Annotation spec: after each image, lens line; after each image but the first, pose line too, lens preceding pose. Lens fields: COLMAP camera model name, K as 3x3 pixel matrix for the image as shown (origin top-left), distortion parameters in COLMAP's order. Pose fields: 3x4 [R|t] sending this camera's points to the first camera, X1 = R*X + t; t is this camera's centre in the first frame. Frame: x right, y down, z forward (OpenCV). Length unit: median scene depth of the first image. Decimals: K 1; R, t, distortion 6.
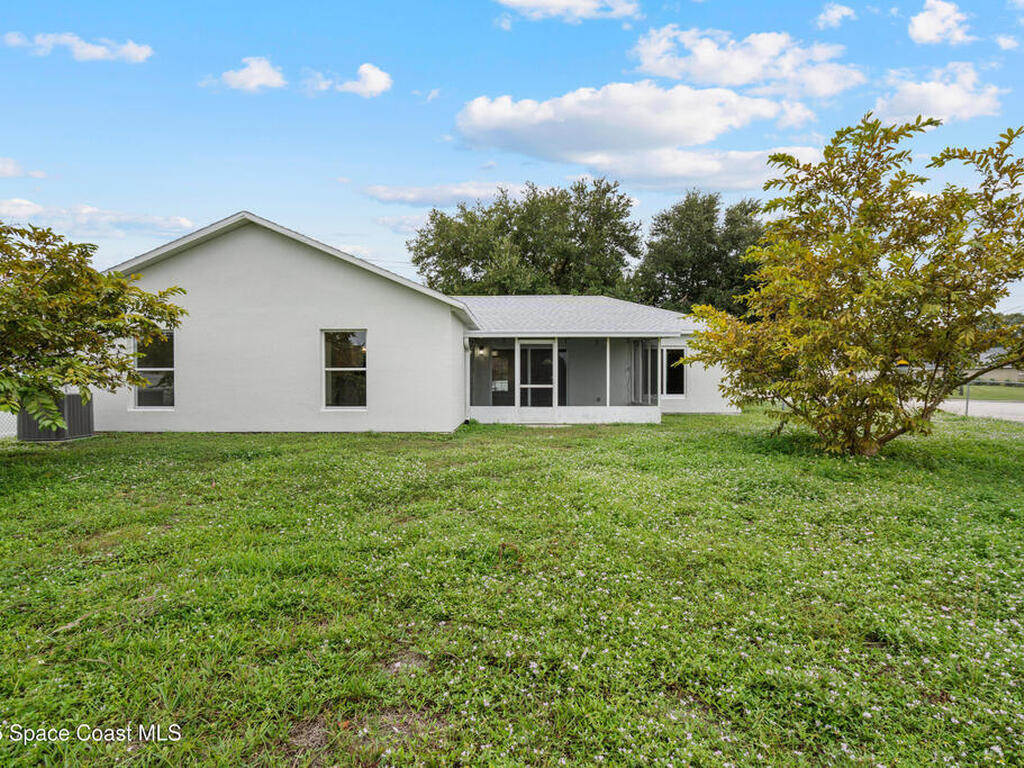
lens RADIAL K [[505.4, 0, 512.0], [0, 505.4, 384.0], [0, 0, 1]] dist [-0.003396, 0.000211]
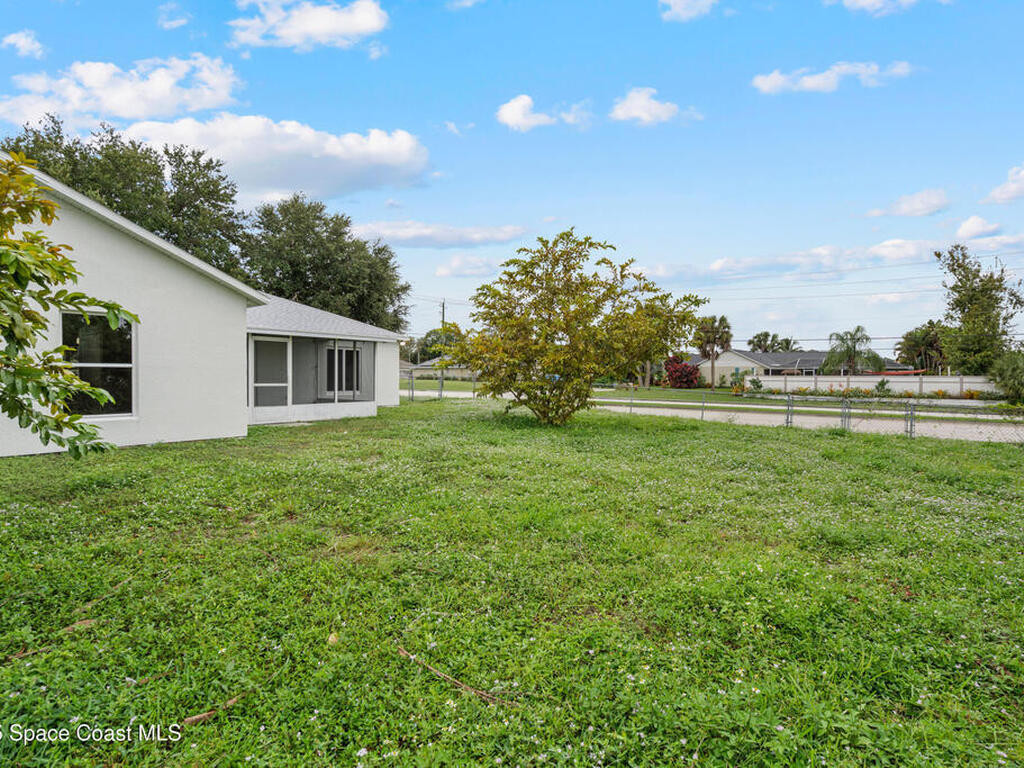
lens RADIAL K [[521.7, 0, 513.2], [0, 521.7, 382.9], [0, 0, 1]] dist [-0.004180, 0.002310]
pose [[0.593470, -0.013197, 0.804748, -0.478221], [0.013377, 0.999889, 0.006532, -0.000125], [-0.804745, 0.006889, 0.593581, 0.042425]]
